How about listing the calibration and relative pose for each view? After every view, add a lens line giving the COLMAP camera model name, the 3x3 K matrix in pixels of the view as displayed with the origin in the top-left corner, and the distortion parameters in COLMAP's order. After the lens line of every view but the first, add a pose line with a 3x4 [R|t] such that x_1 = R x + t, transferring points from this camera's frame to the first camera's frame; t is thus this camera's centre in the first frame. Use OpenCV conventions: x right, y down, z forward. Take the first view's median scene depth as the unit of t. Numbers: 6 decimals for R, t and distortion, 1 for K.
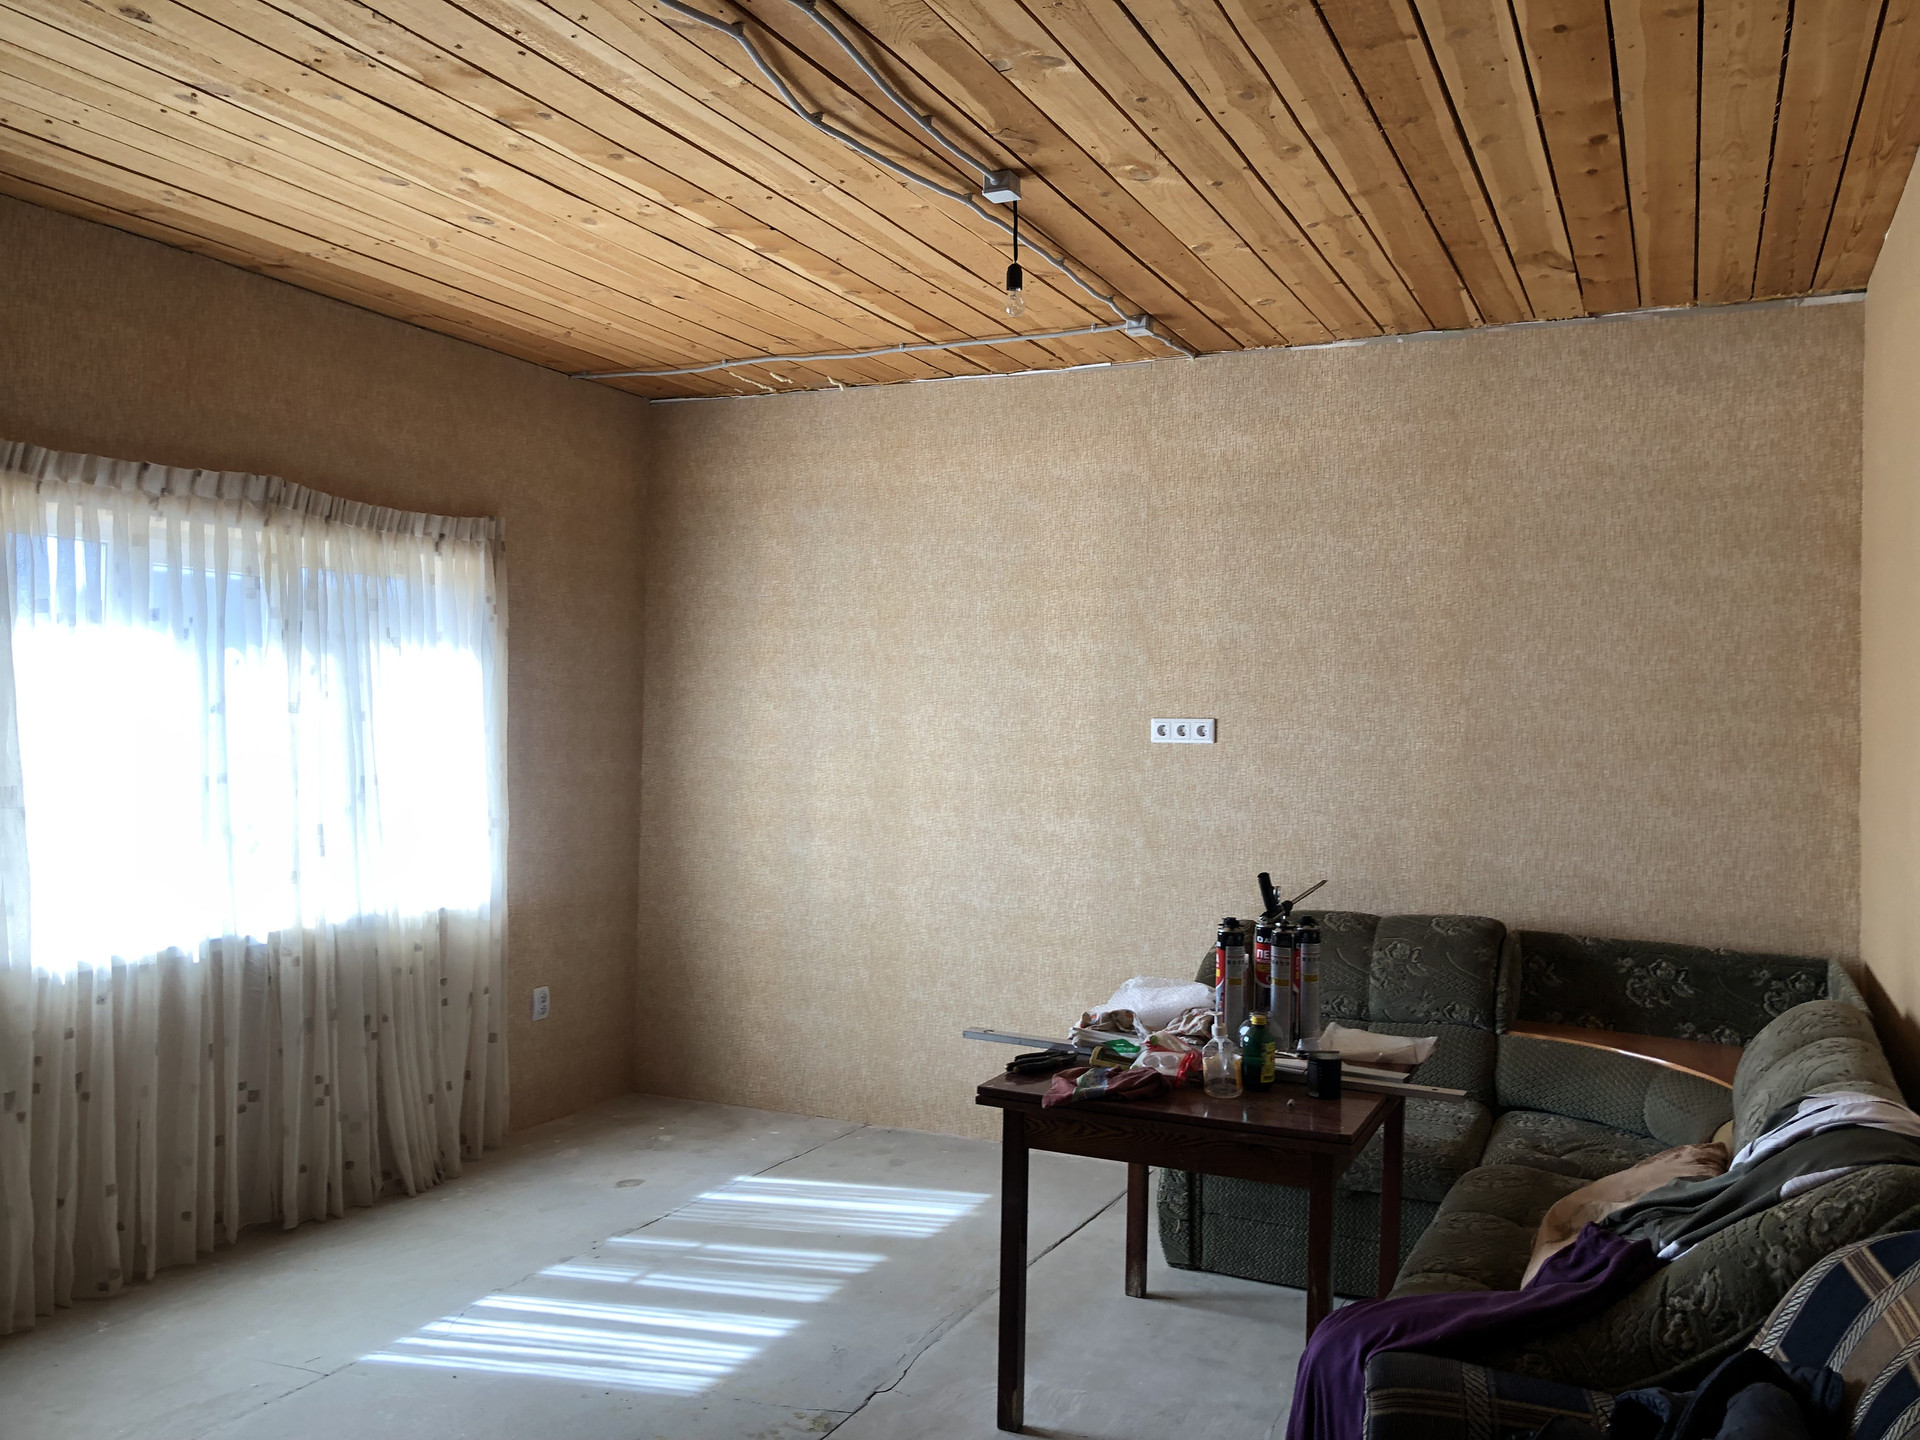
lens RADIAL K [[1573.6, 0, 969.5], [0, 1573.6, 693.7], [0, 0, 1]] dist [0.036710, -0.037792]
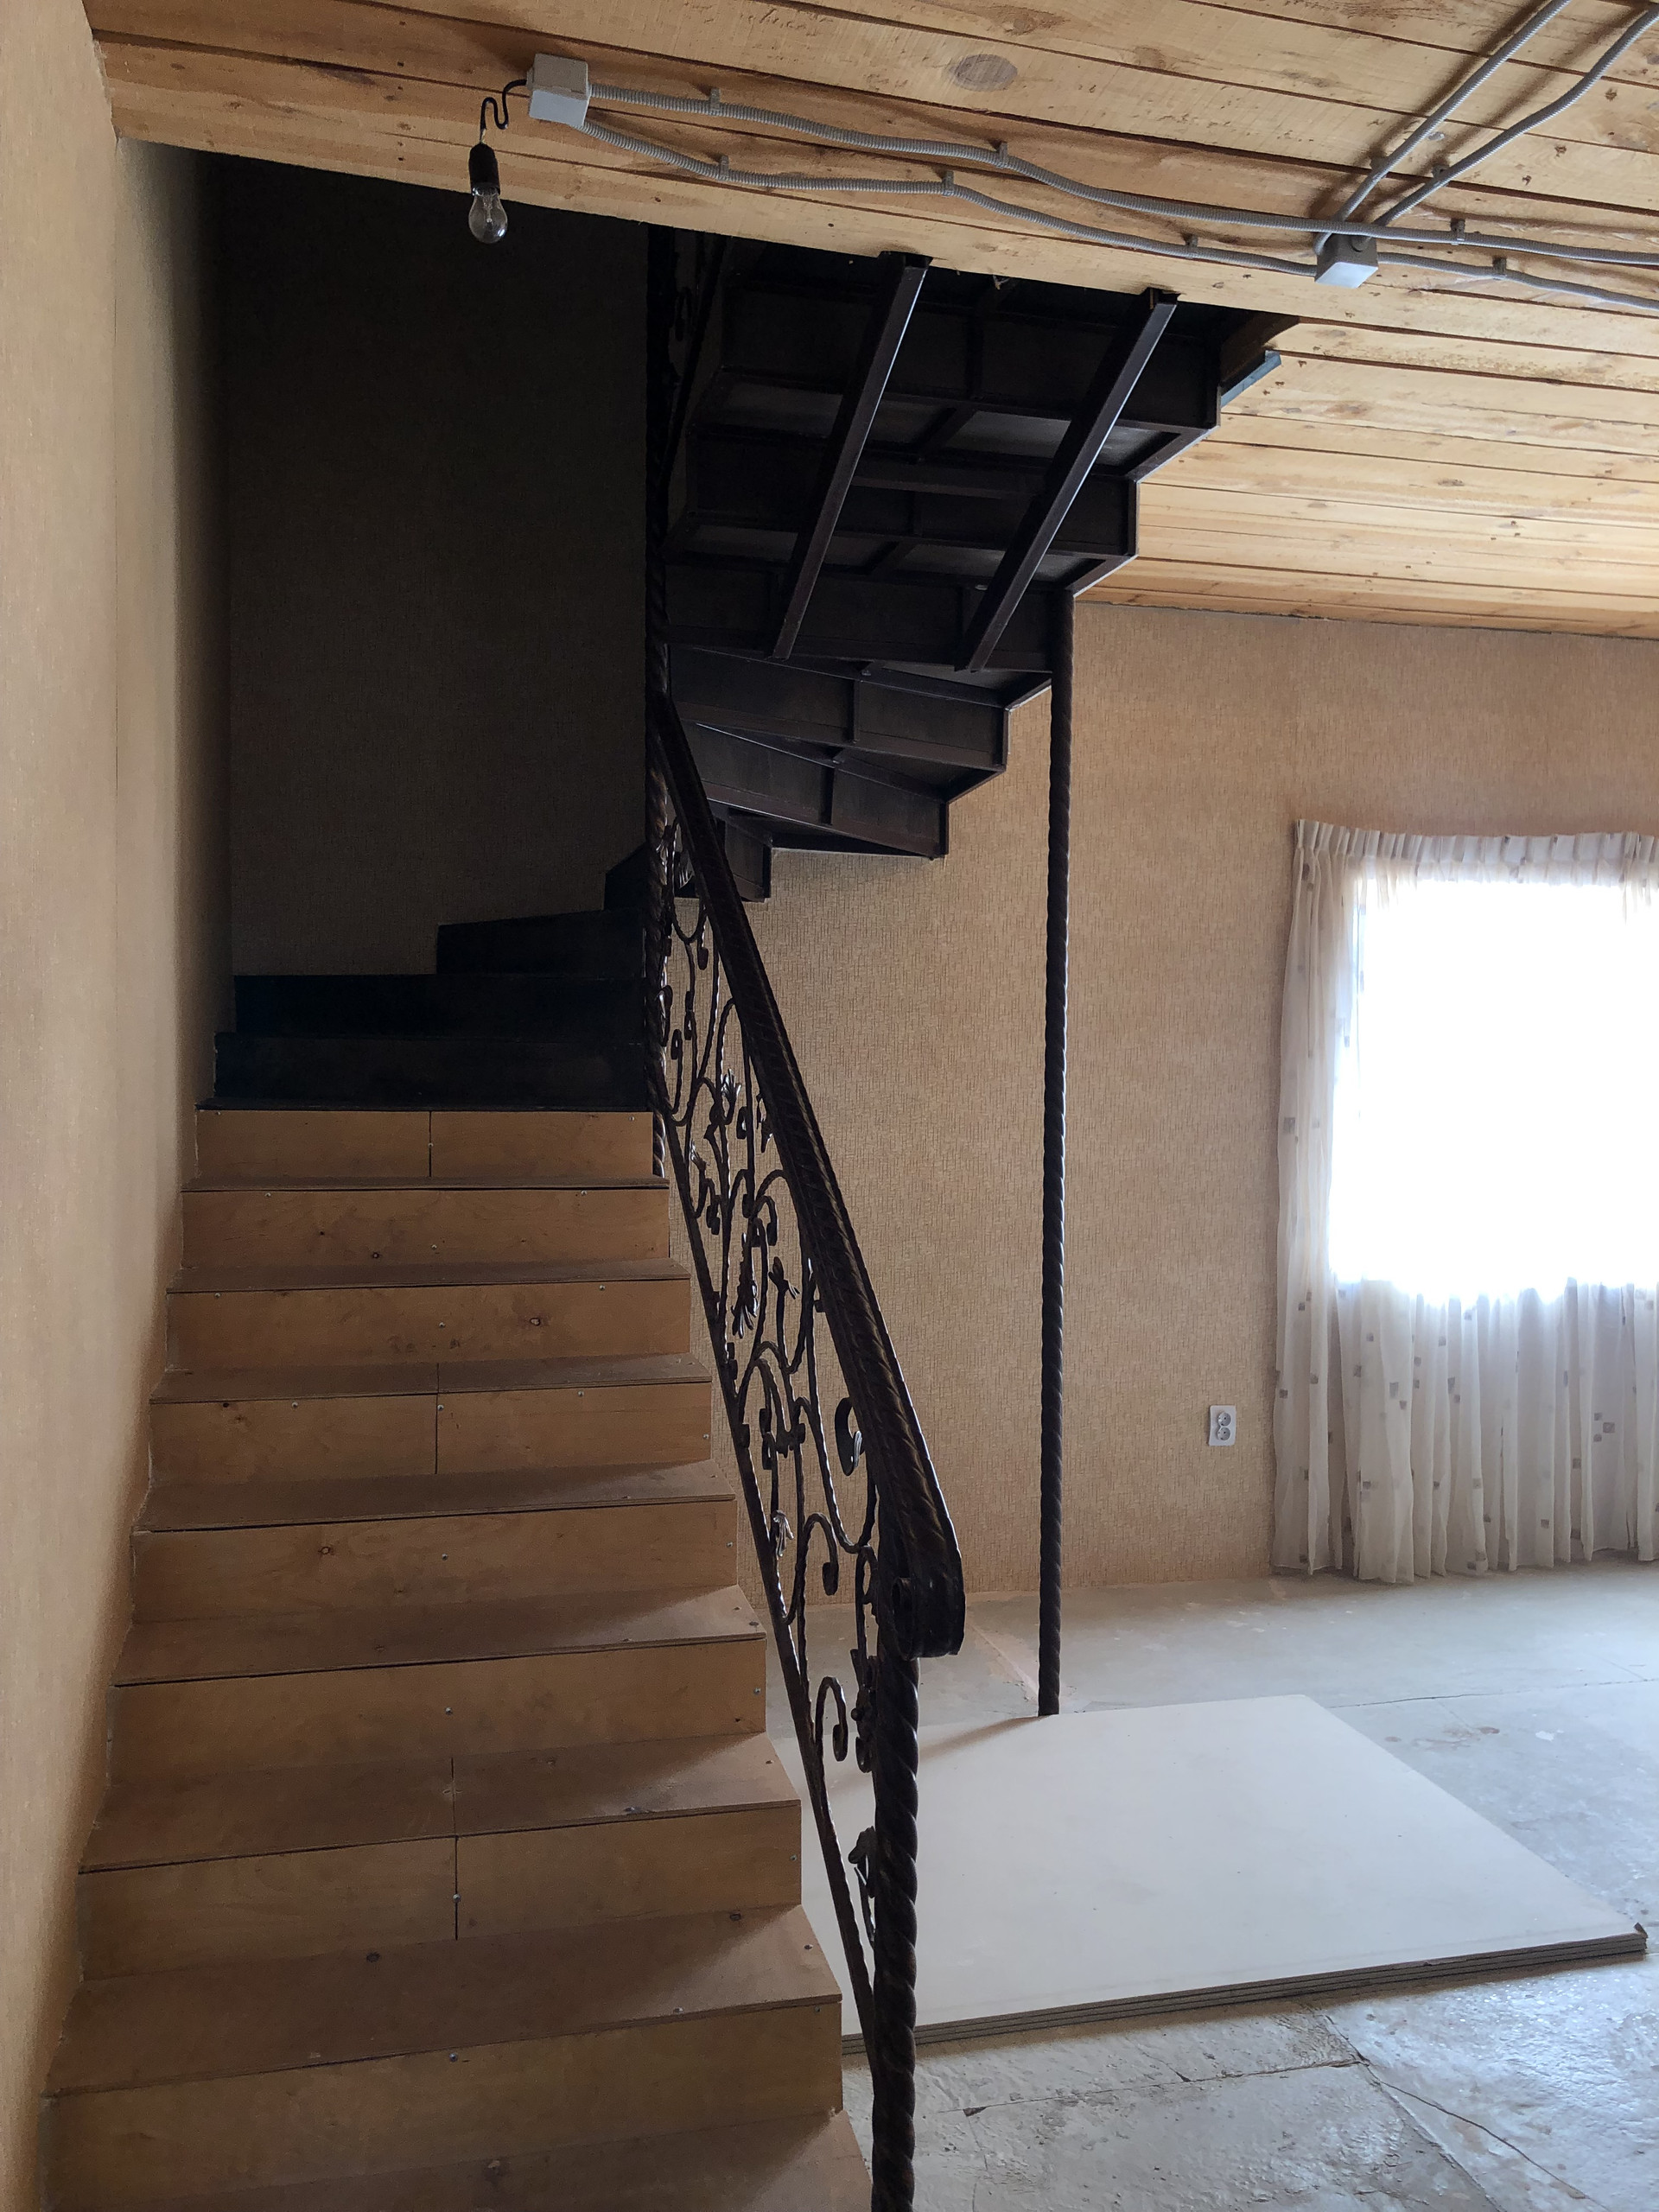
lens RADIAL K [[1813.0, 0, 837.8], [0, 1813.0, 1116.9], [0, 0, 1]] dist [0.036710, -0.037792]
pose [[0.627554, 0.017589, -0.778374, 0.174163], [0.016194, 0.999234, 0.035636, -0.003974], [0.778405, -0.034968, 0.626788, -0.158424]]
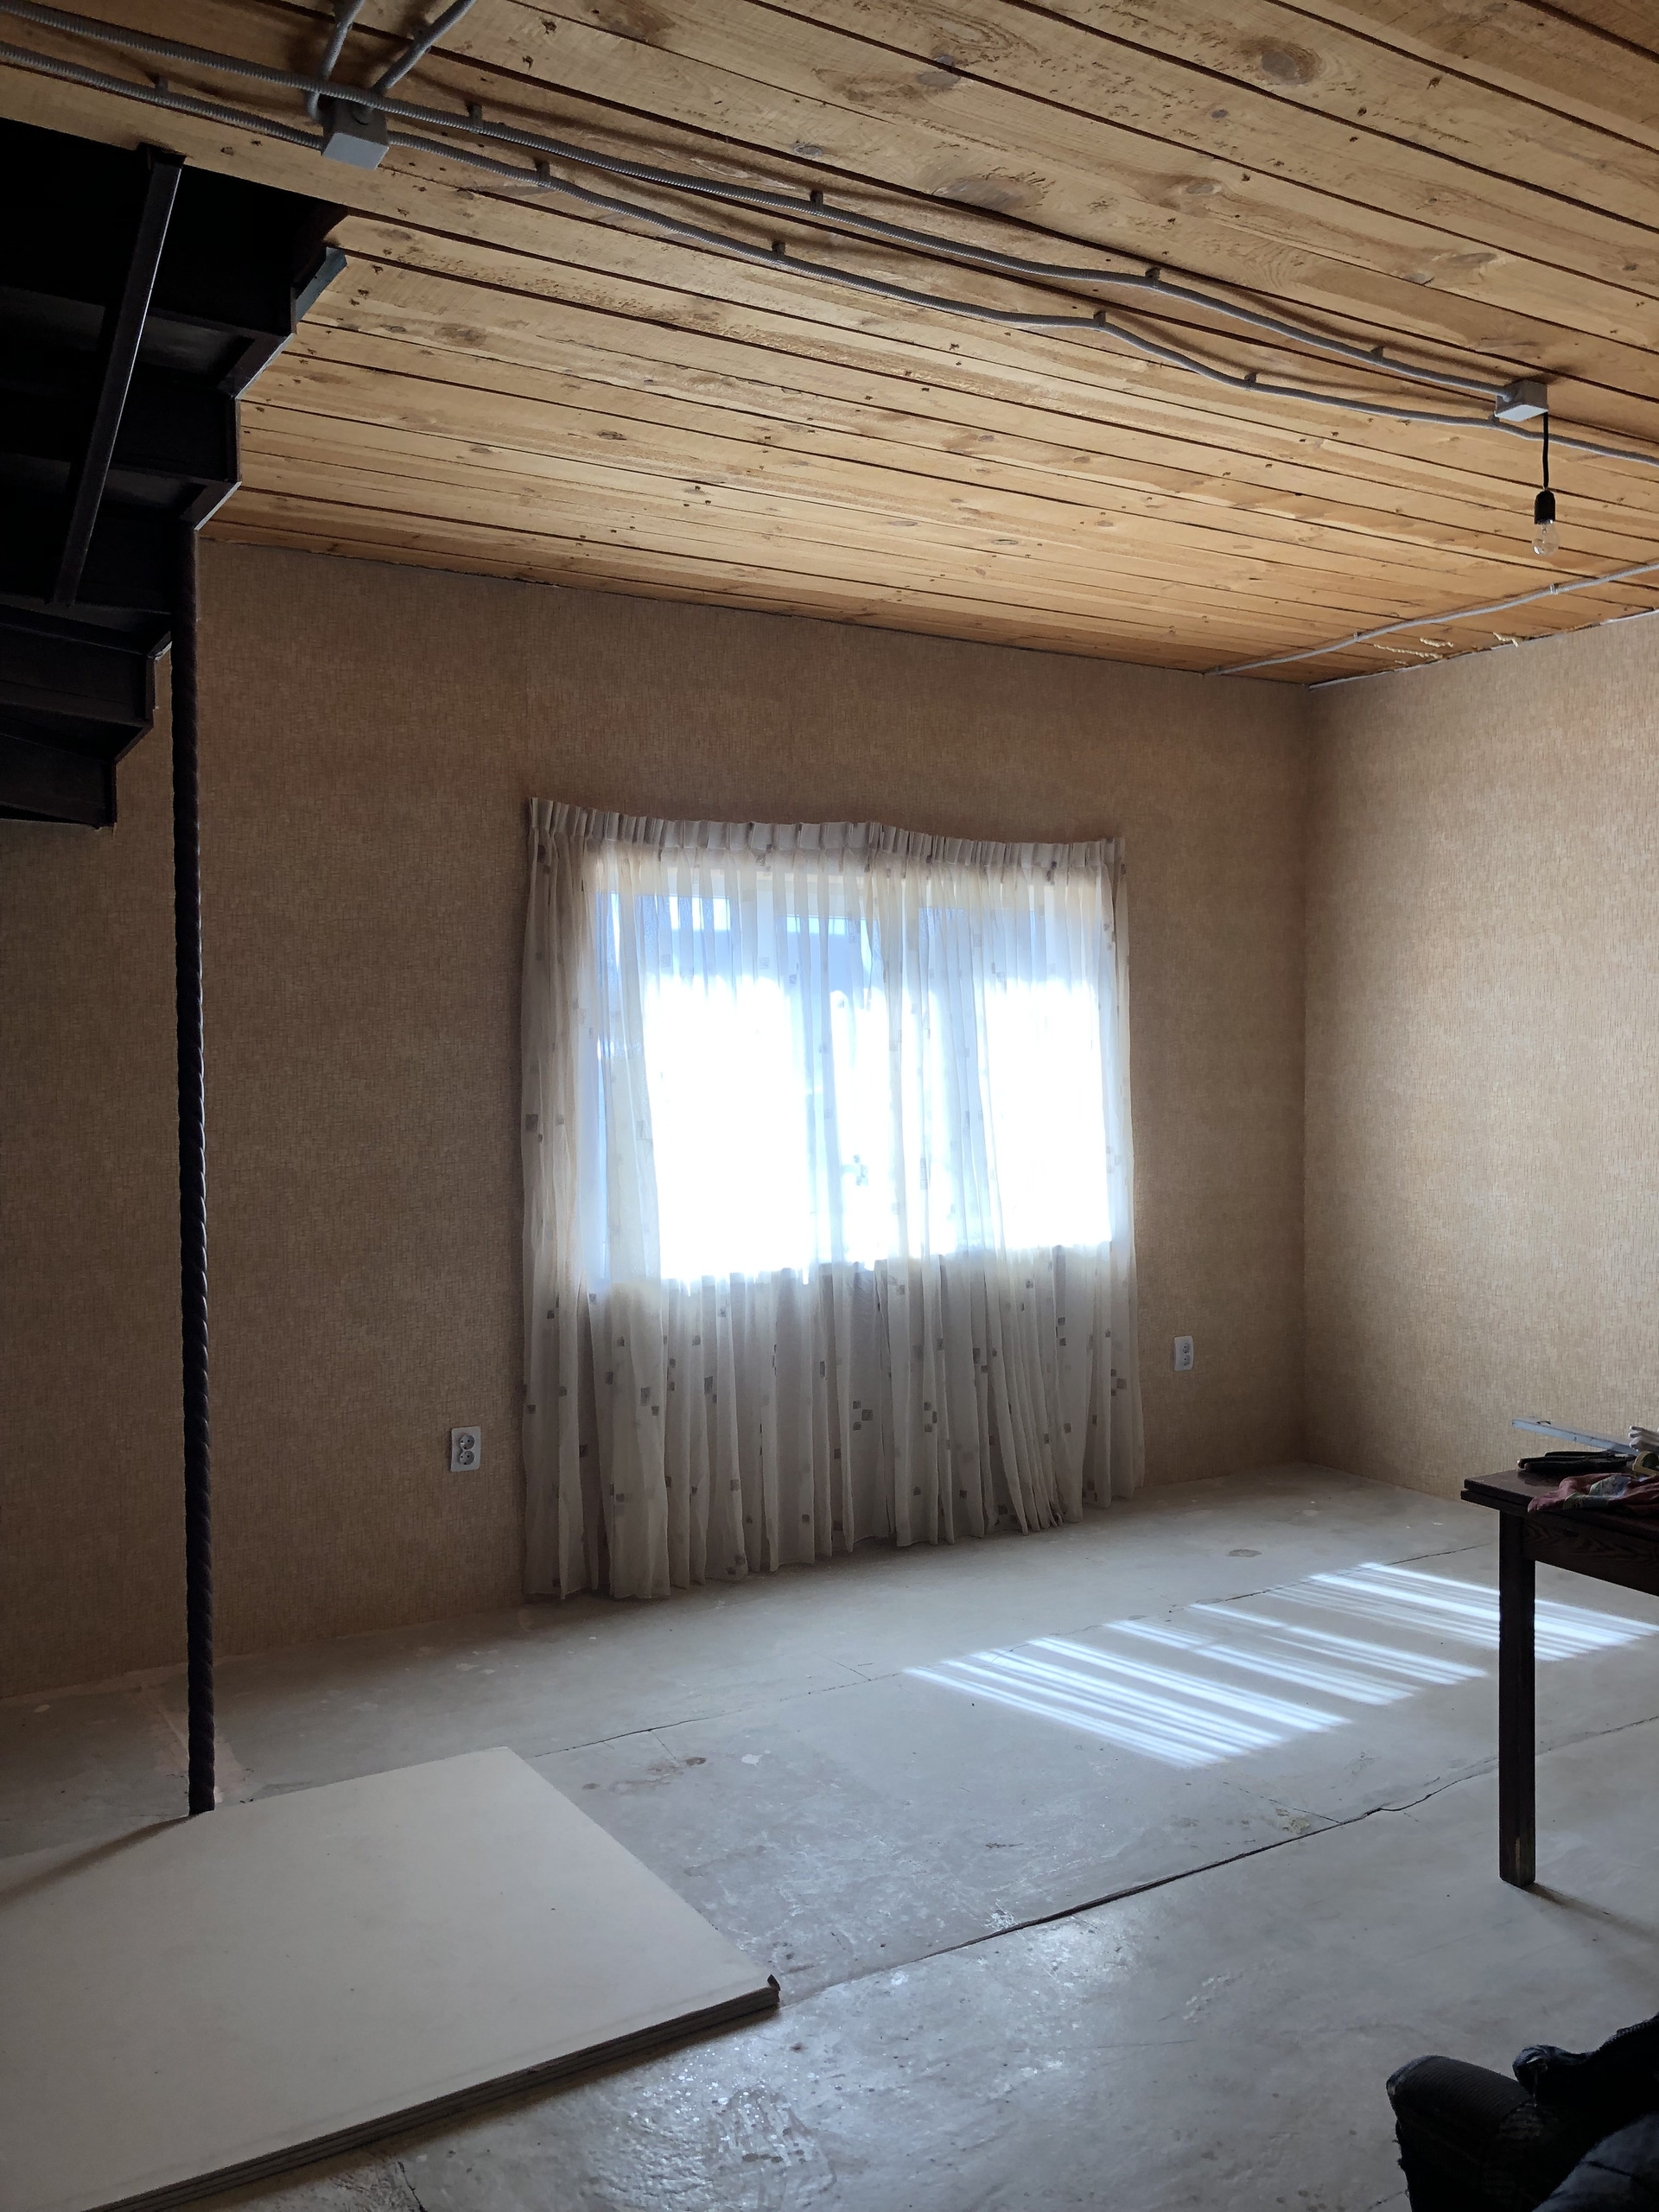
lens RADIAL K [[1813.0, 0, 845.9], [0, 1813.0, 1103.0], [0, 0, 1]] dist [0.036710, -0.037792]
pose [[0.834097, 0.000265, -0.551617, 0.210825], [0.027767, 0.998712, 0.042466, -0.005550], [0.550918, -0.050737, 0.833016, -0.001043]]
